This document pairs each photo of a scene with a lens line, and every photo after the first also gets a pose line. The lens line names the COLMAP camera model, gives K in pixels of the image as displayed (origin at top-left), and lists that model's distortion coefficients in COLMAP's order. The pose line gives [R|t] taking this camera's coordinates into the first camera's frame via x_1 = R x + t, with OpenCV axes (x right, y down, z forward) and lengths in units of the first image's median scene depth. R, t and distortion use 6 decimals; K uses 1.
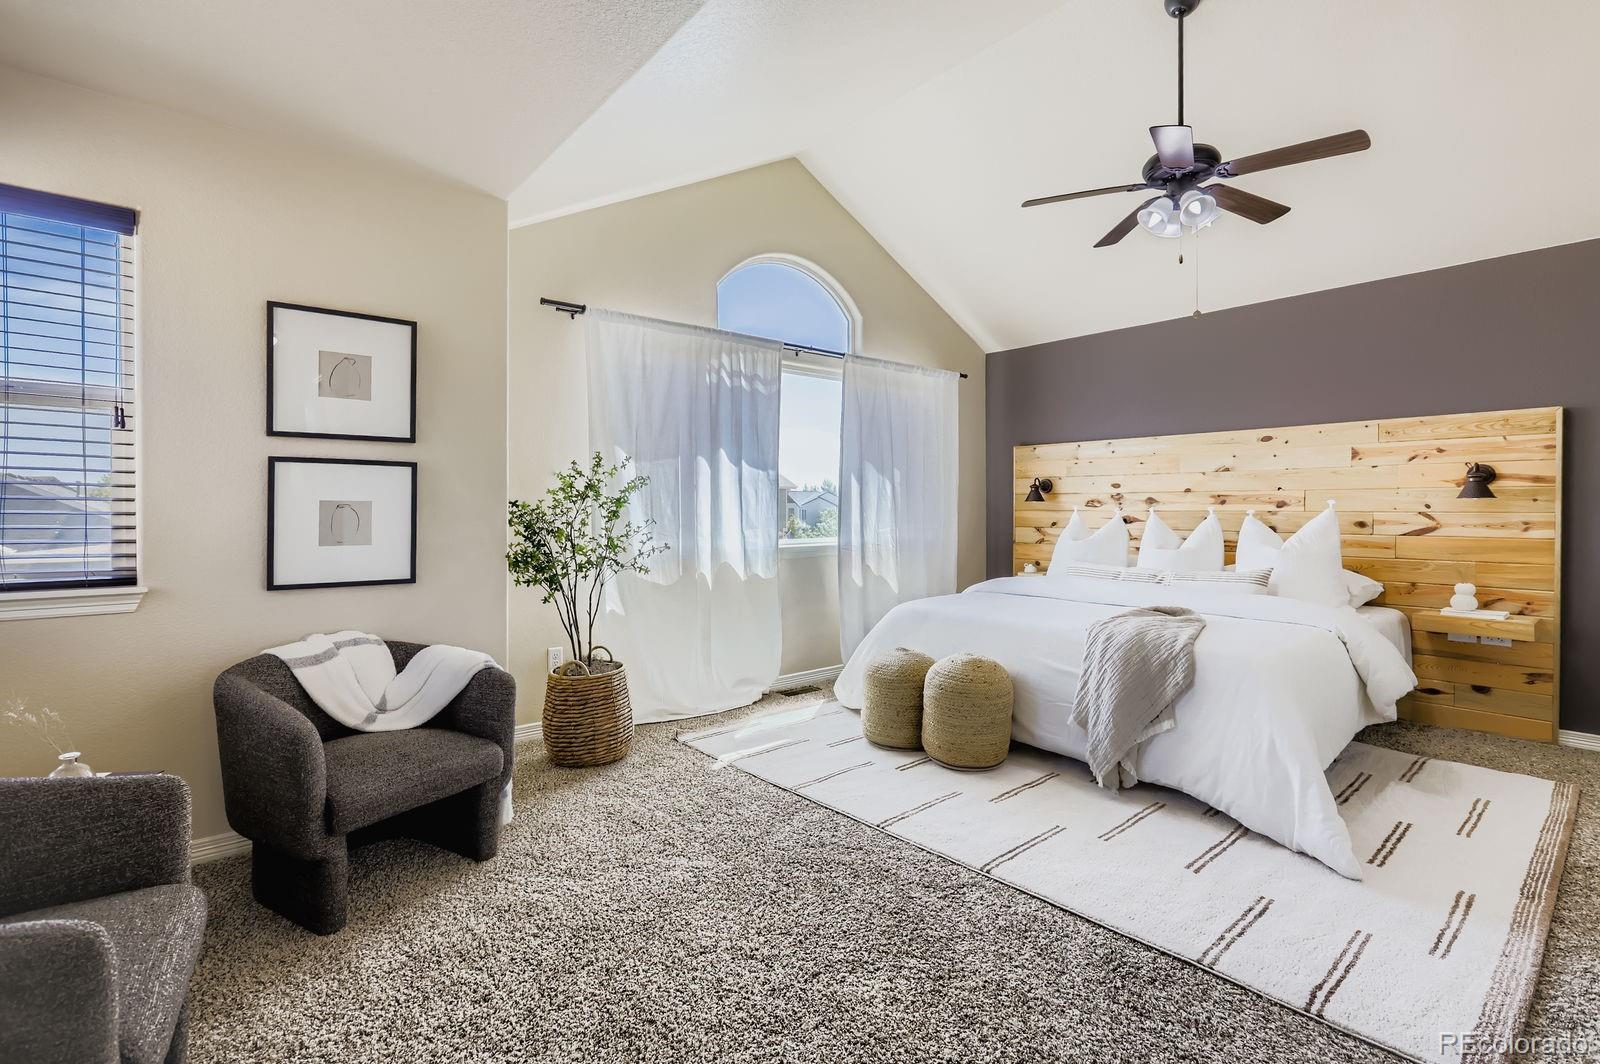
lens RADIAL K [[732.0, 0, 803.7], [0, 732.0, 520.2], [0, 0, 1]] dist [-0.001810, 0.002764]
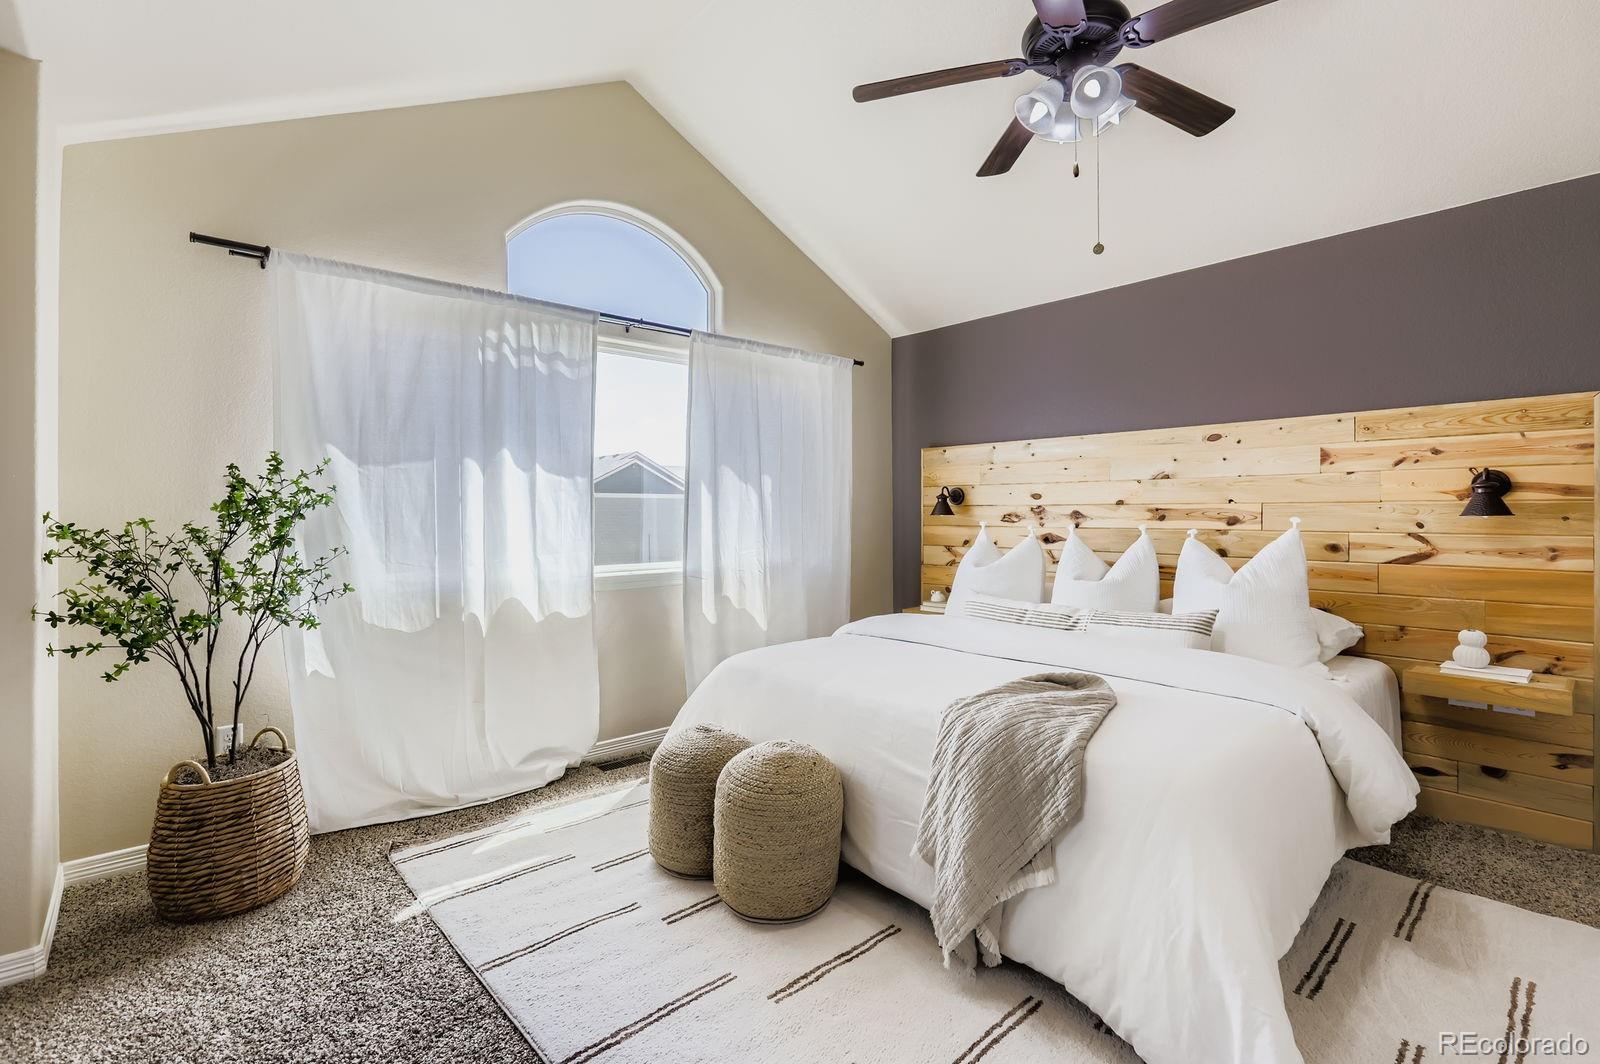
lens RADIAL K [[732.0, 0, 796.8], [0, 732.0, 519.9], [0, 0, 1]] dist [-0.001810, 0.002764]
pose [[0.999695, -0.000719, 0.024700, 0.198030], [0.000918, 0.999967, -0.008038, -0.020376], [-0.024694, 0.008058, 0.999663, 0.270910]]
